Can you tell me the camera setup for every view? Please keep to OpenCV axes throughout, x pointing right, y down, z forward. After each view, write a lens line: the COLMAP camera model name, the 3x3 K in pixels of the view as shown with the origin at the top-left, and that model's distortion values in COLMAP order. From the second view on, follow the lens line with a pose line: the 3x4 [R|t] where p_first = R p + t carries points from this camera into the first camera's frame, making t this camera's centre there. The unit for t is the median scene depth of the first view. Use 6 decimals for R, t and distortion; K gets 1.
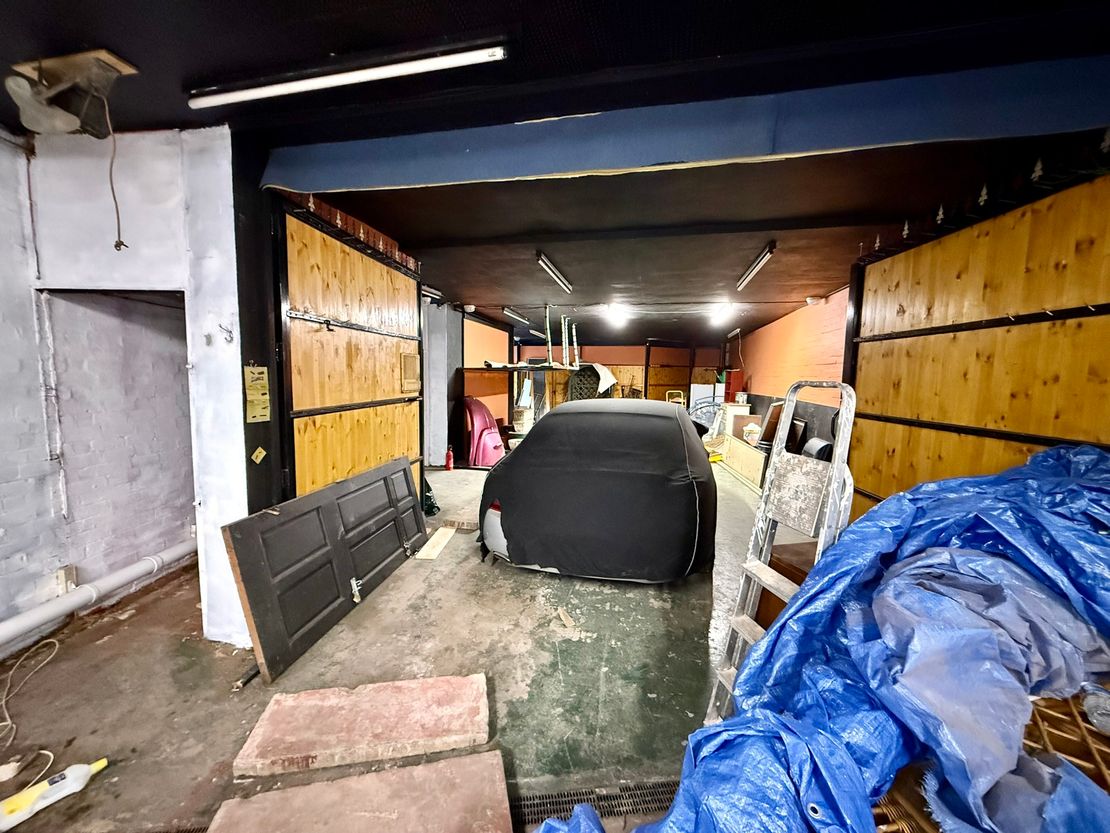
lens RADIAL K [[440.2, 0, 555.0], [0, 440.2, 416.5], [0, 0, 1]] dist [-0.000526, -0.000202]
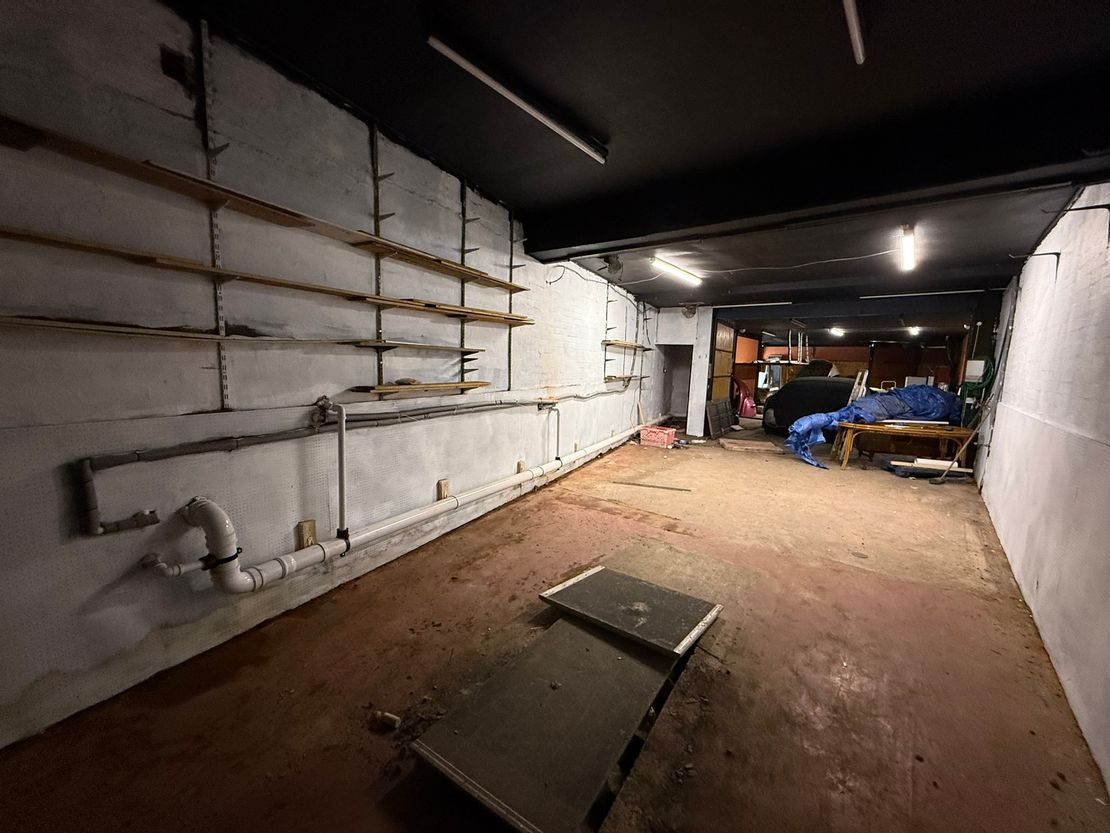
lens RADIAL K [[440.2, 0, 555.0], [0, 440.2, 416.5], [0, 0, 1]] dist [-0.000526, -0.000202]
pose [[0.888305, 0.065252, -0.454594, -0.018011], [-0.057772, 0.997869, 0.030342, 0.061921], [0.455605, -0.000690, 0.890182, -0.606959]]
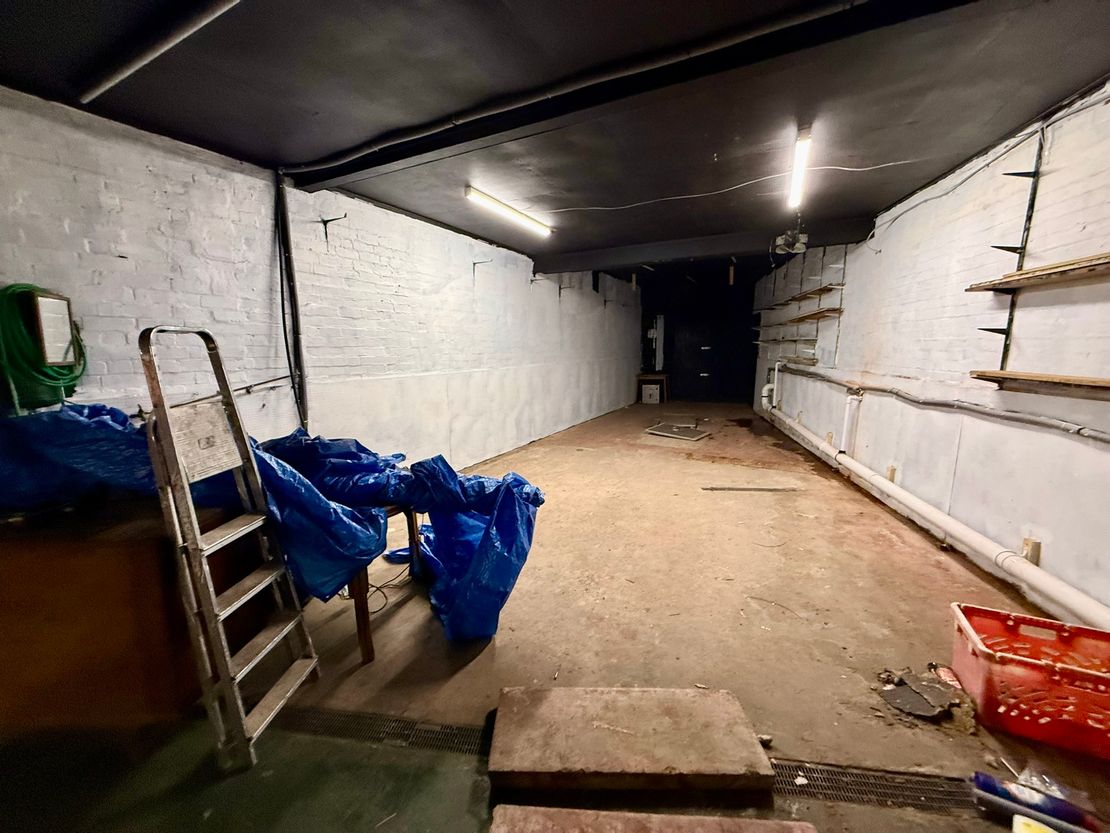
lens RADIAL K [[440.2, 0, 555.0], [0, 440.2, 416.5], [0, 0, 1]] dist [-0.000526, -0.000202]
pose [[-0.967148, -0.059572, 0.247134, -0.062271], [0.004070, 0.968402, 0.249362, -0.015930], [-0.254180, 0.242176, -0.936346, 0.249763]]
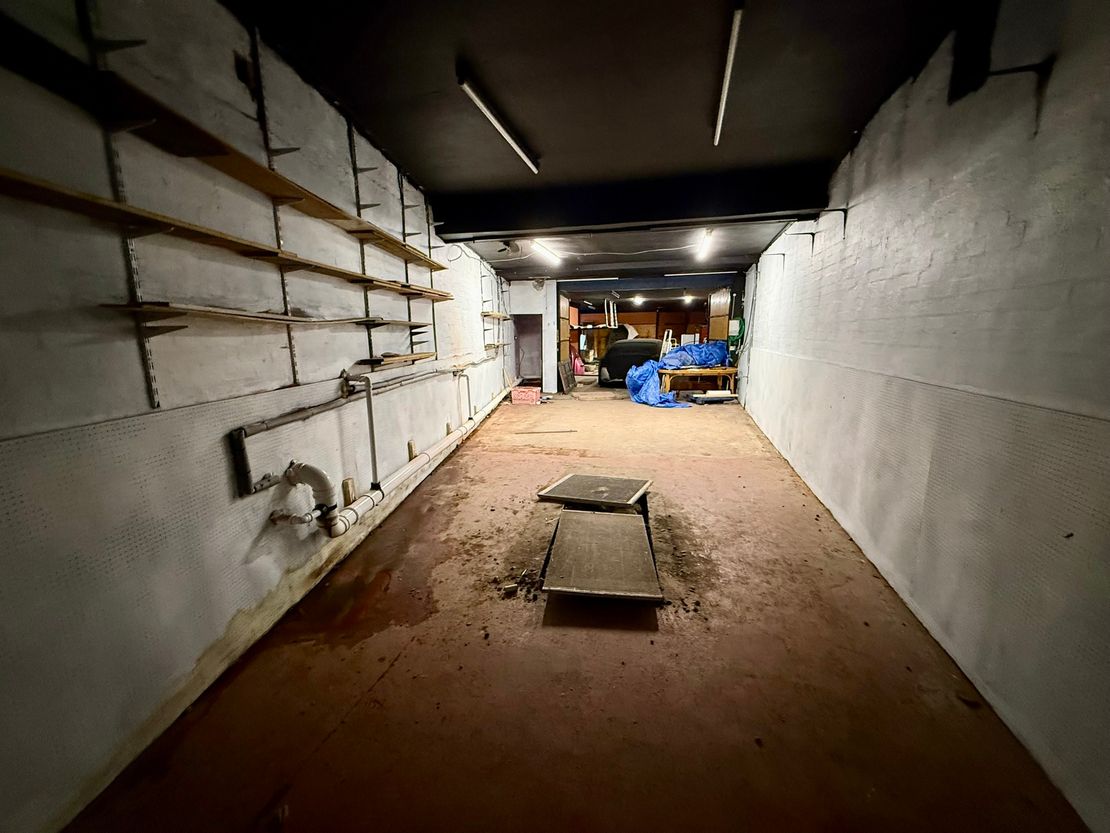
lens RADIAL K [[440.2, 0, 555.0], [0, 440.2, 416.5], [0, 0, 1]] dist [-0.000526, -0.000202]
pose [[0.998360, -0.020229, -0.053560, -0.092908], [0.025011, 0.995612, 0.090173, 0.072434], [0.051500, -0.091365, 0.994485, -0.711035]]
